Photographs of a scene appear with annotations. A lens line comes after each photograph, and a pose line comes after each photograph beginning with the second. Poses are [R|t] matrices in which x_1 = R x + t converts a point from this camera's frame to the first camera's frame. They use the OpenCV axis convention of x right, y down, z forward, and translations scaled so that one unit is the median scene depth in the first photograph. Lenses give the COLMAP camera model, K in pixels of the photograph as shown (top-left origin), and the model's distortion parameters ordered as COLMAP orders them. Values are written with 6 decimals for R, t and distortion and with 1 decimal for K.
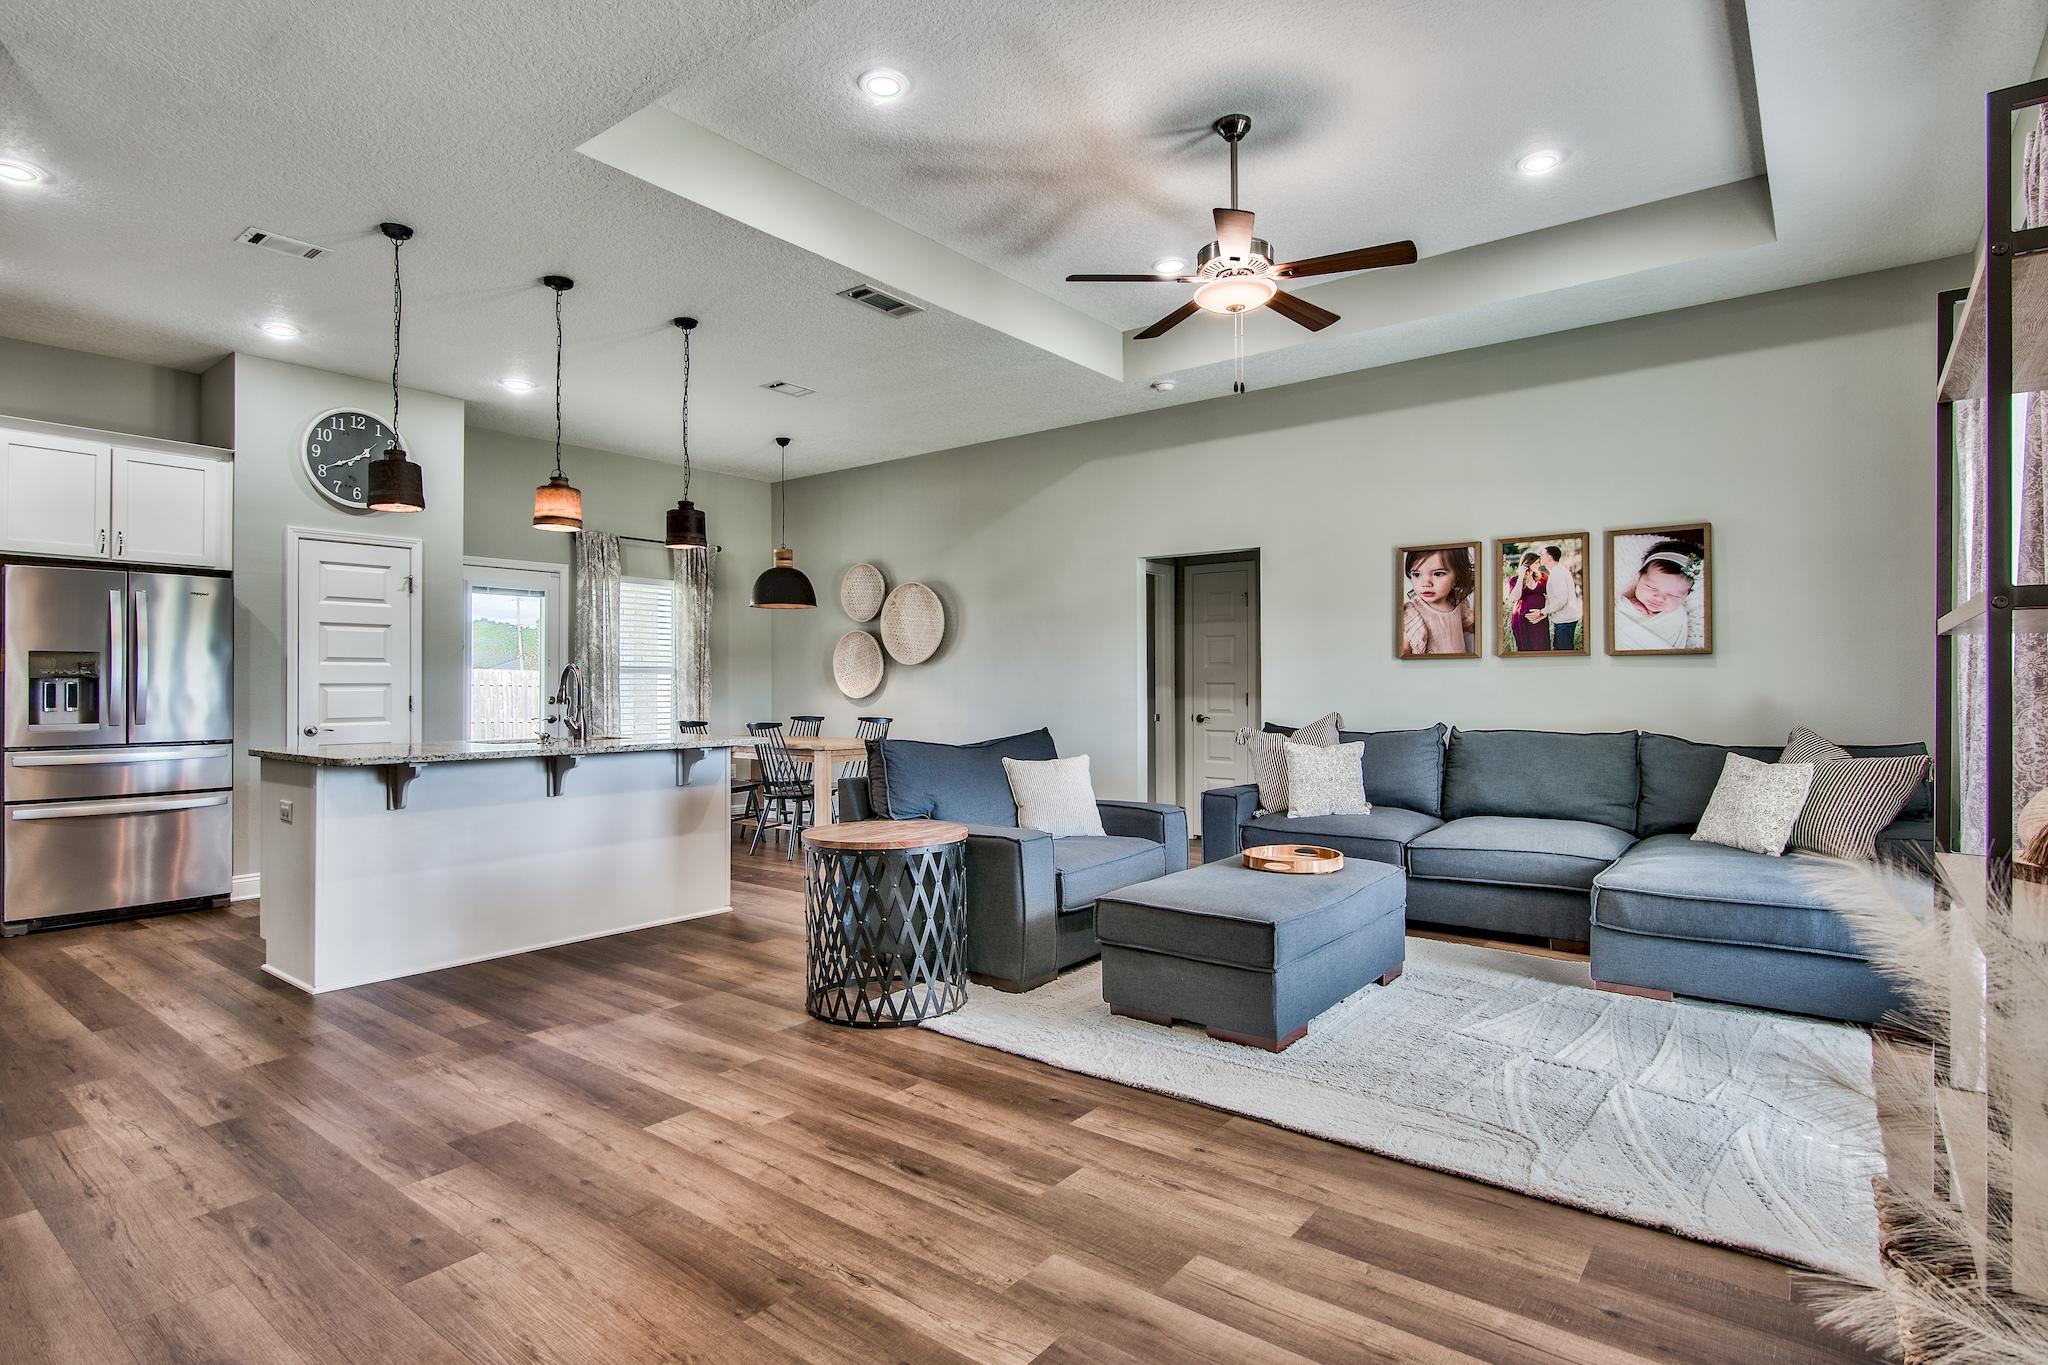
lens RADIAL K [[1044.8, 0, 1005.2], [0, 1044.8, 675.3], [0, 0, 1]] dist [-0.003051, -0.000560]
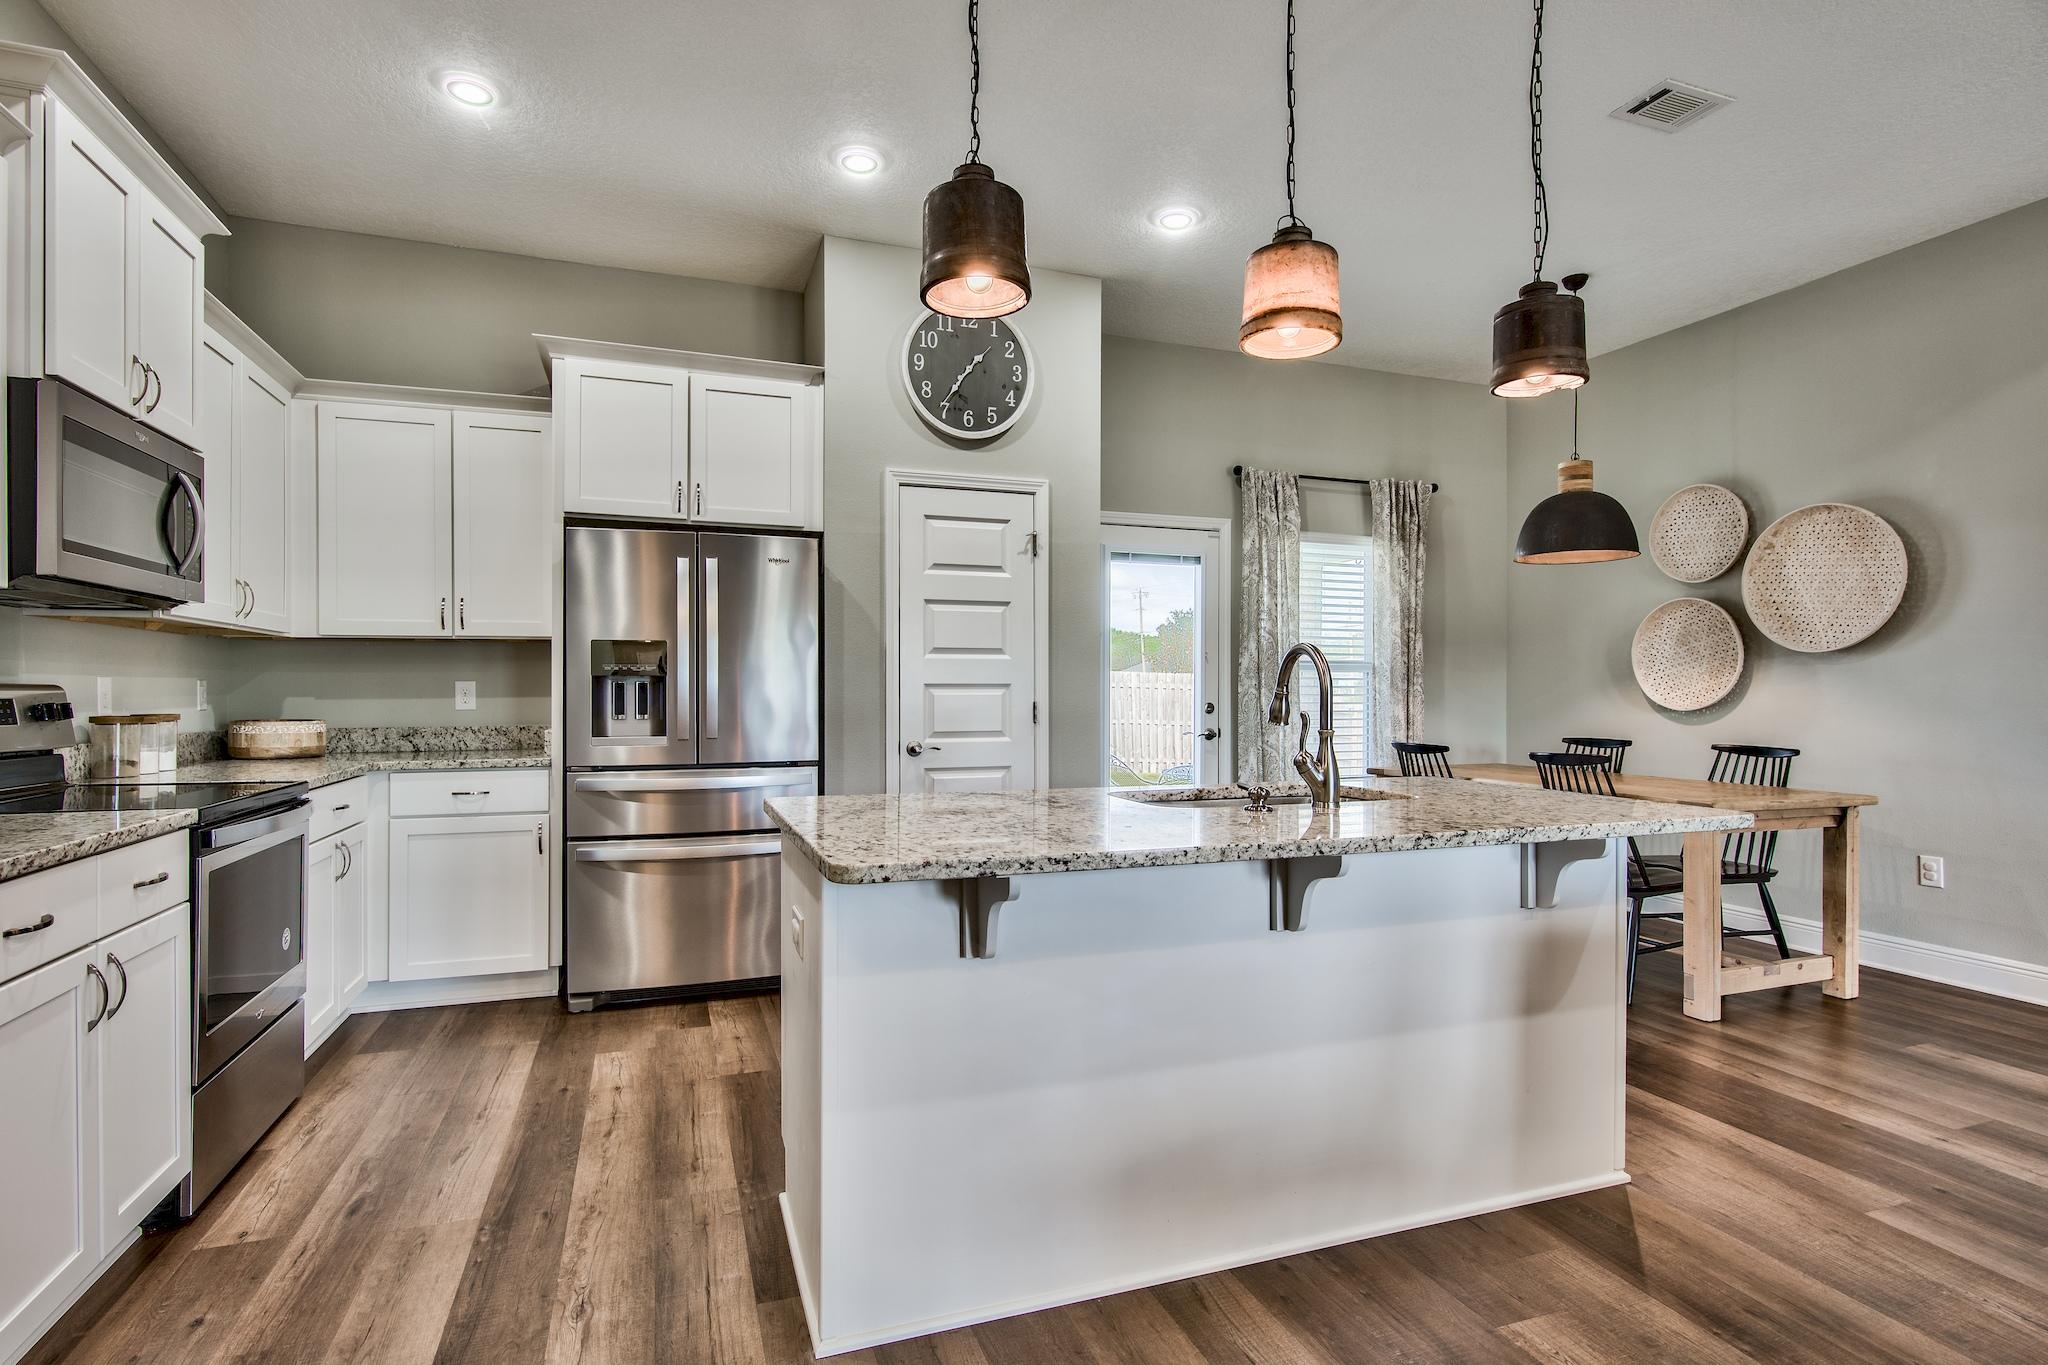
lens RADIAL K [[1010.7, 0, 1023.0], [0, 1010.7, 688.4], [0, 0, 1]] dist [-0.001942, -0.000437]
pose [[0.851703, 0.002921, -0.524016, -0.253395], [0.002078, 0.999958, 0.008951, 0.005181], [0.524020, -0.008713, 0.851661, 0.480777]]
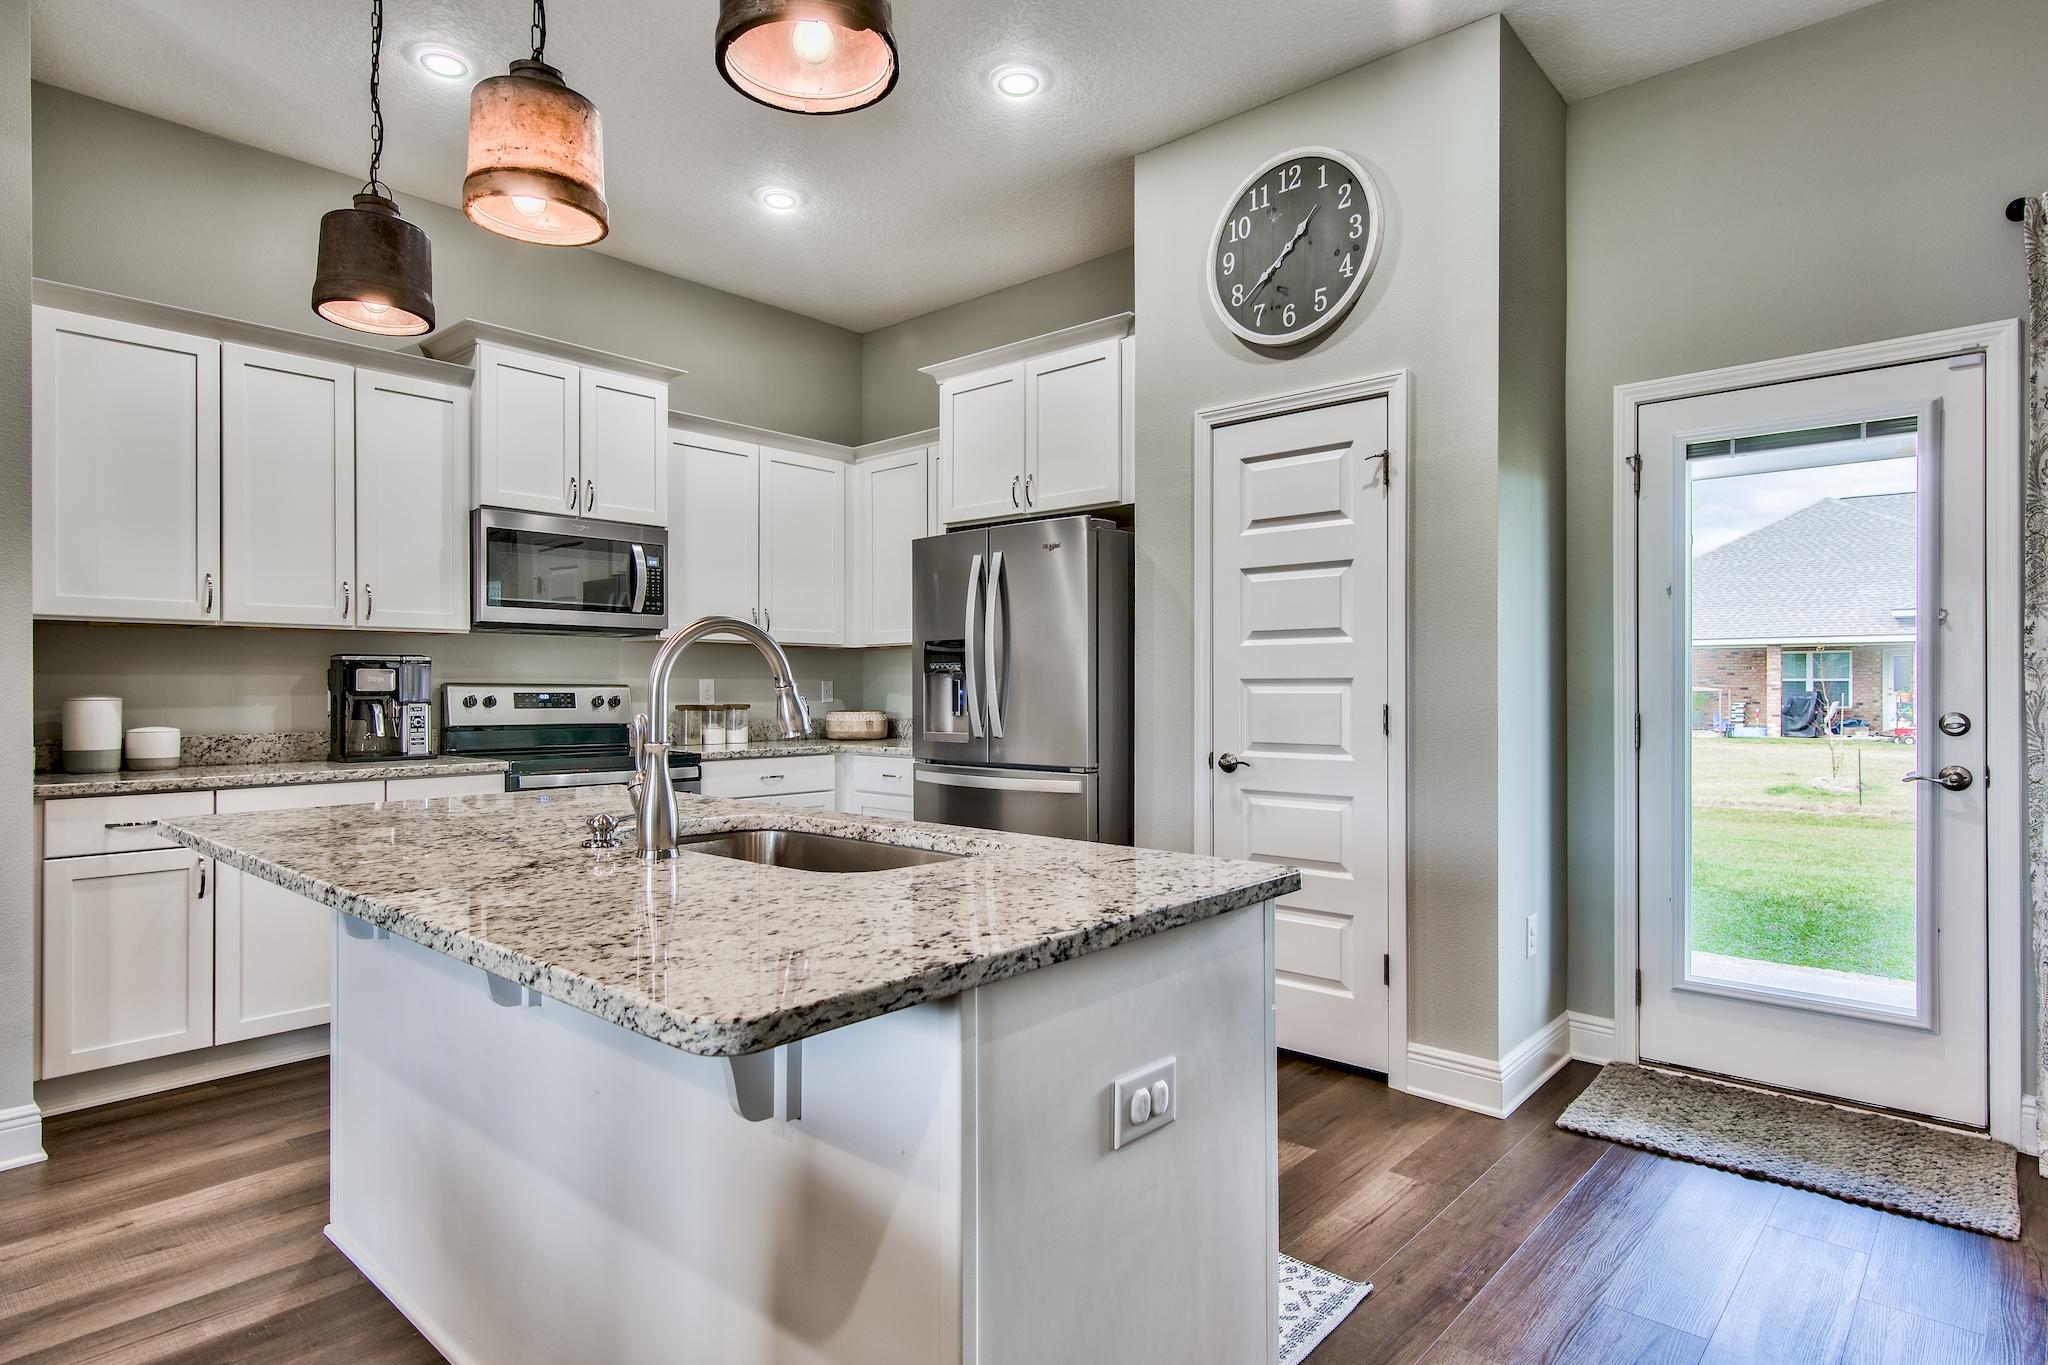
lens RADIAL K [[1108.7, 0, 1022.0], [0, 1108.7, 684.6], [0, 0, 1]] dist [0.005292, 0.000579]
pose [[-0.062333, -0.000052, -0.998055, -0.064809], [0.010171, 0.999948, -0.000687, 0.010844], [0.998004, -0.010194, -0.062330, 1.012041]]
